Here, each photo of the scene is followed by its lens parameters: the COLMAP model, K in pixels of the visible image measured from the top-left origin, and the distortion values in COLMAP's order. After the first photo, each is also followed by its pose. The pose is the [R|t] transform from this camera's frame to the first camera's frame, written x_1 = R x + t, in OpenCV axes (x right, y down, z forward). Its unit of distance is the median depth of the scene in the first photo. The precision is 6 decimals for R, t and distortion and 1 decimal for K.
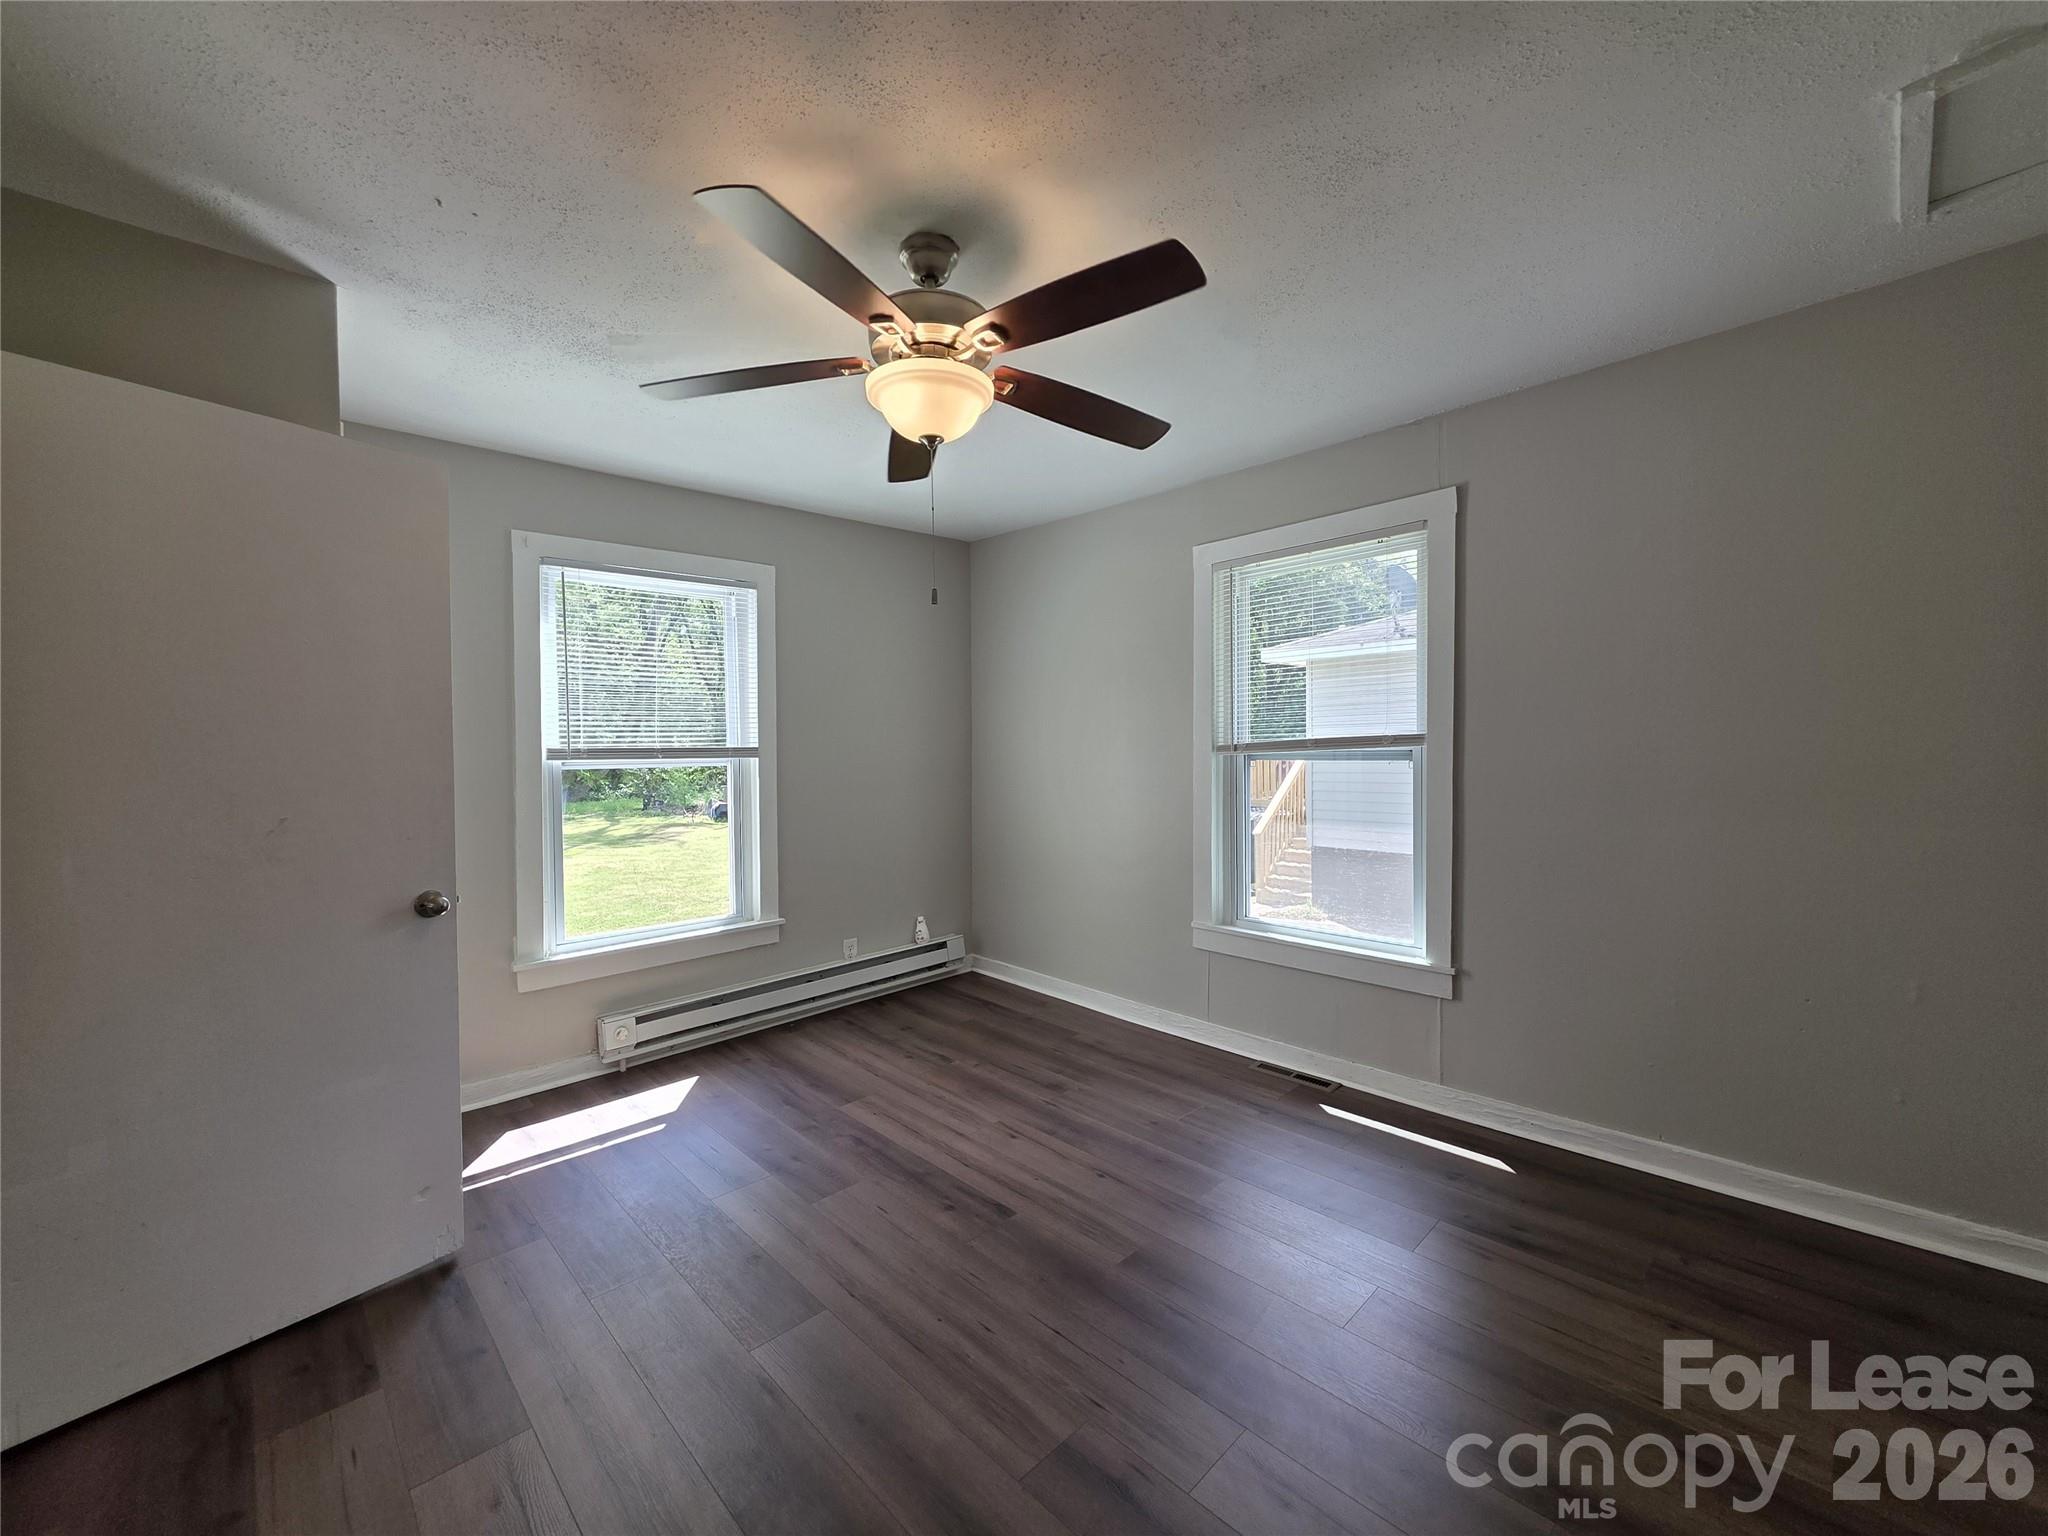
lens RADIAL K [[816.3, 0, 1030.4], [0, 816.3, 768.7], [0, 0, 1]] dist [0.008115, -0.000028]
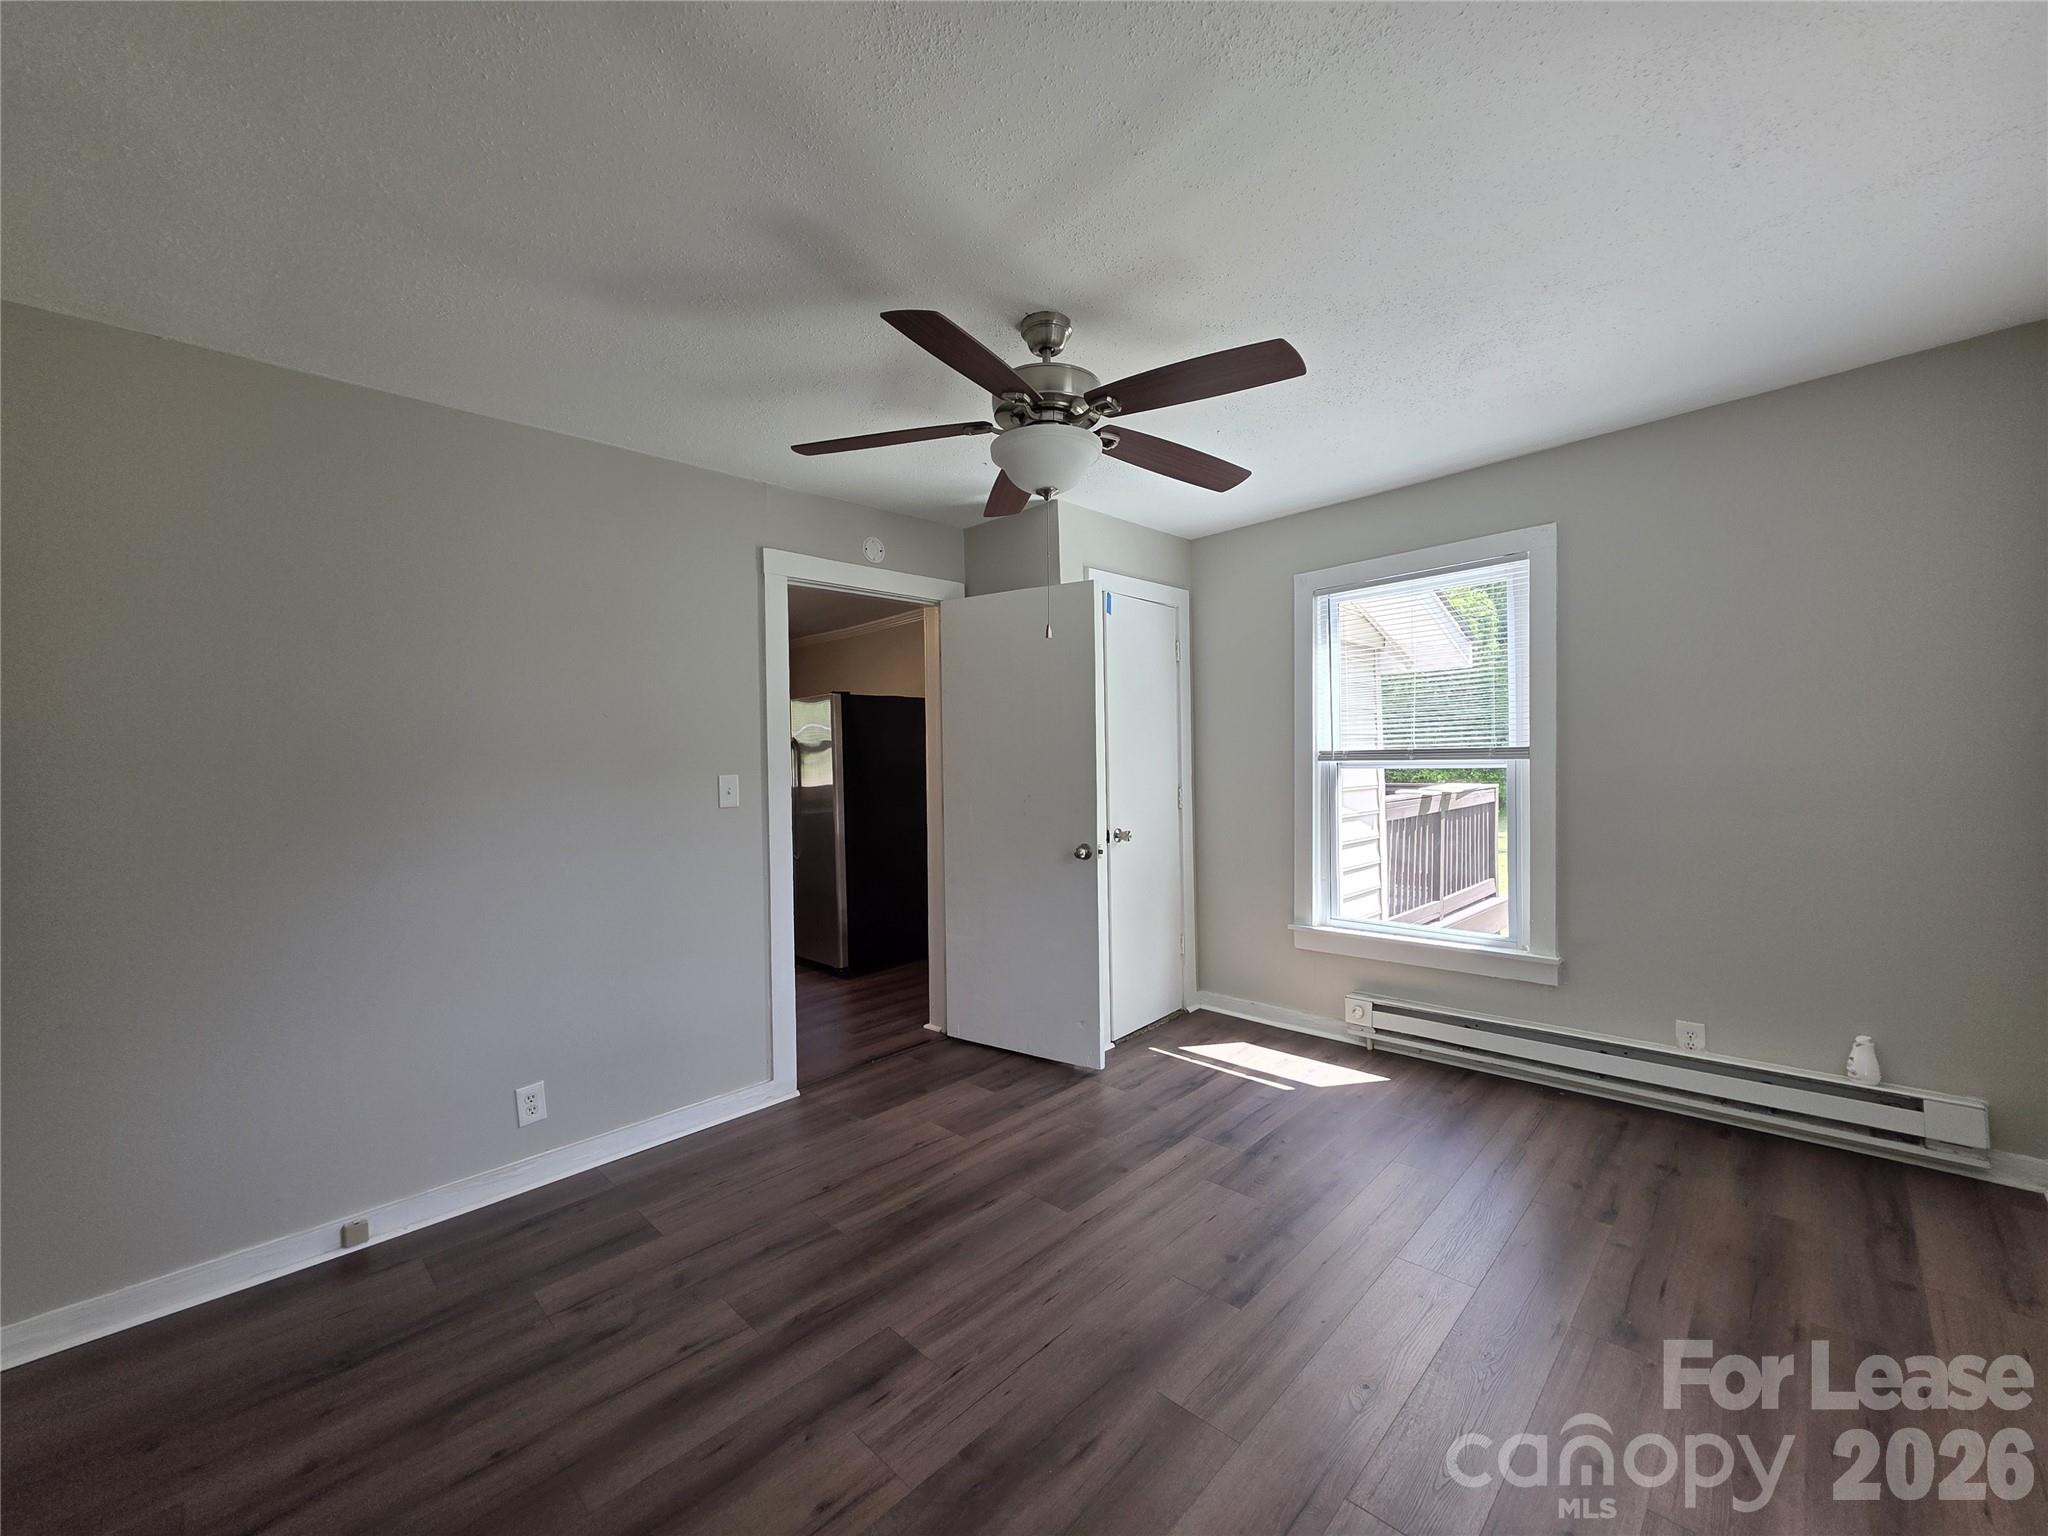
lens RADIAL K [[816.3, 0, 1019.9], [0, 816.3, 774.9], [0, 0, 1]] dist [0.008115, -0.000028]
pose [[0.025387, 0.036360, -0.999016, 0.510634], [-0.001731, 0.999338, 0.036327, -0.028272], [0.999676, 0.000807, 0.025433, 0.470002]]
